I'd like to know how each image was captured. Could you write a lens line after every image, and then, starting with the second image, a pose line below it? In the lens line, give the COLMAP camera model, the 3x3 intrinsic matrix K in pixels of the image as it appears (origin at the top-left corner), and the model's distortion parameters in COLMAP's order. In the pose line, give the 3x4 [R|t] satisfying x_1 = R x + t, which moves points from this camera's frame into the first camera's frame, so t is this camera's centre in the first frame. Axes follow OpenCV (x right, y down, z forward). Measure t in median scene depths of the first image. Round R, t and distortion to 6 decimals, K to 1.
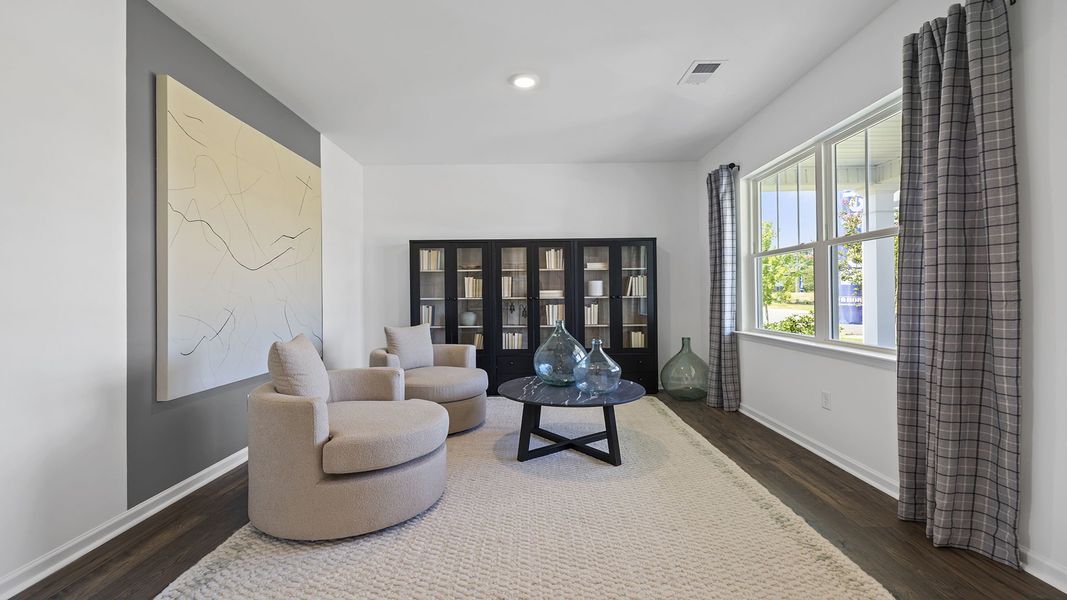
lens RADIAL K [[459.8, 0, 531.0], [0, 459.8, 291.4], [0, 0, 1]] dist [0.004502, 0.000331]
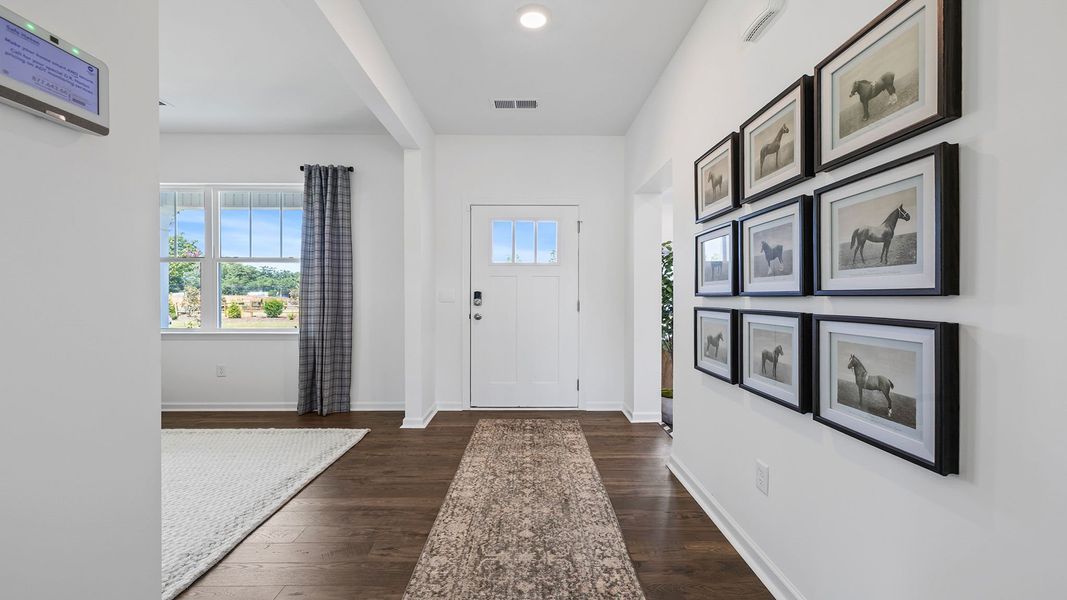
lens RADIAL K [[459.8, 0, 532.8], [0, 459.8, 299.4], [0, 0, 1]] dist [0.004502, 0.000331]
pose [[-0.017363, 0.000559, 0.999849, -1.132043], [-0.011742, 0.999931, -0.000763, 0.006513], [-0.999780, -0.011753, -0.017355, 0.075647]]
